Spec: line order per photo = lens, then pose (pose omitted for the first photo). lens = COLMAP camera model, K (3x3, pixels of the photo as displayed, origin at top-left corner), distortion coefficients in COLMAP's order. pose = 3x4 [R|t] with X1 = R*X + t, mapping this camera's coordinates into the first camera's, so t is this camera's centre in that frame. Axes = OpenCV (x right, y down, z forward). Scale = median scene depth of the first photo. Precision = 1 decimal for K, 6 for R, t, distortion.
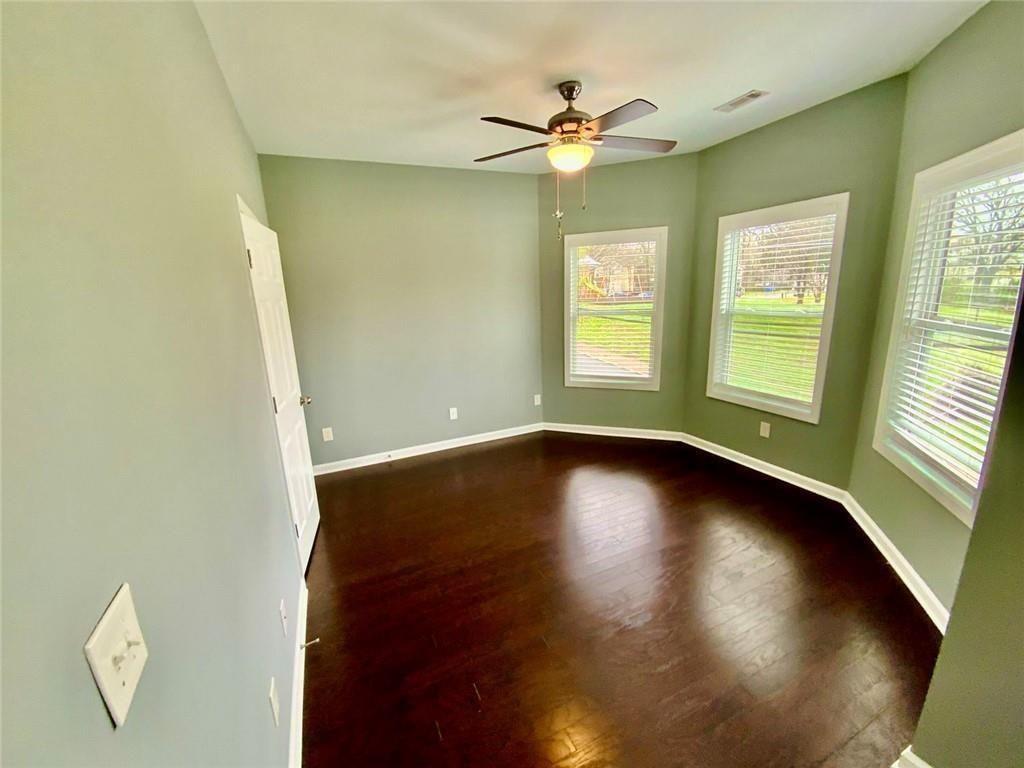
lens RADIAL K [[415.9, 0, 512.8], [0, 415.9, 384.8], [0, 0, 1]] dist [0.009310, -0.007216]
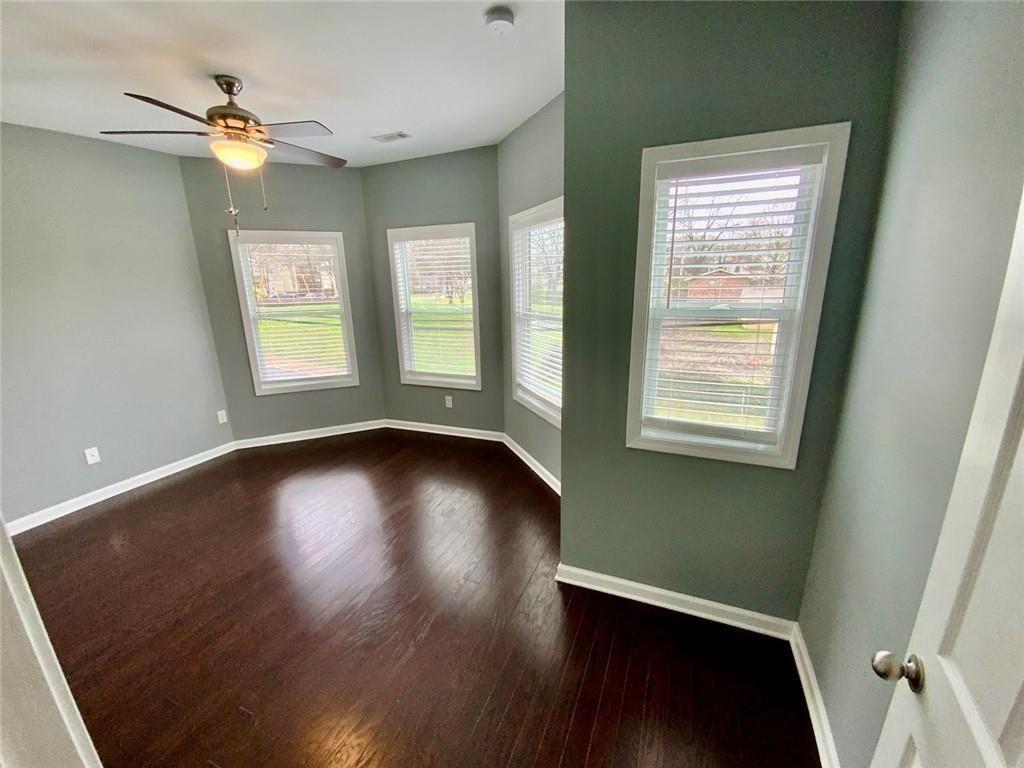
lens RADIAL K [[412.6, 0, 513.7], [0, 412.6, 385.3], [0, 0, 1]] dist [0.020458, -0.019282]
pose [[0.734975, -0.142714, 0.662906, -0.096529], [0.143289, 0.988213, 0.053880, 0.020113], [-0.662782, 0.055387, 0.746762, -0.096361]]
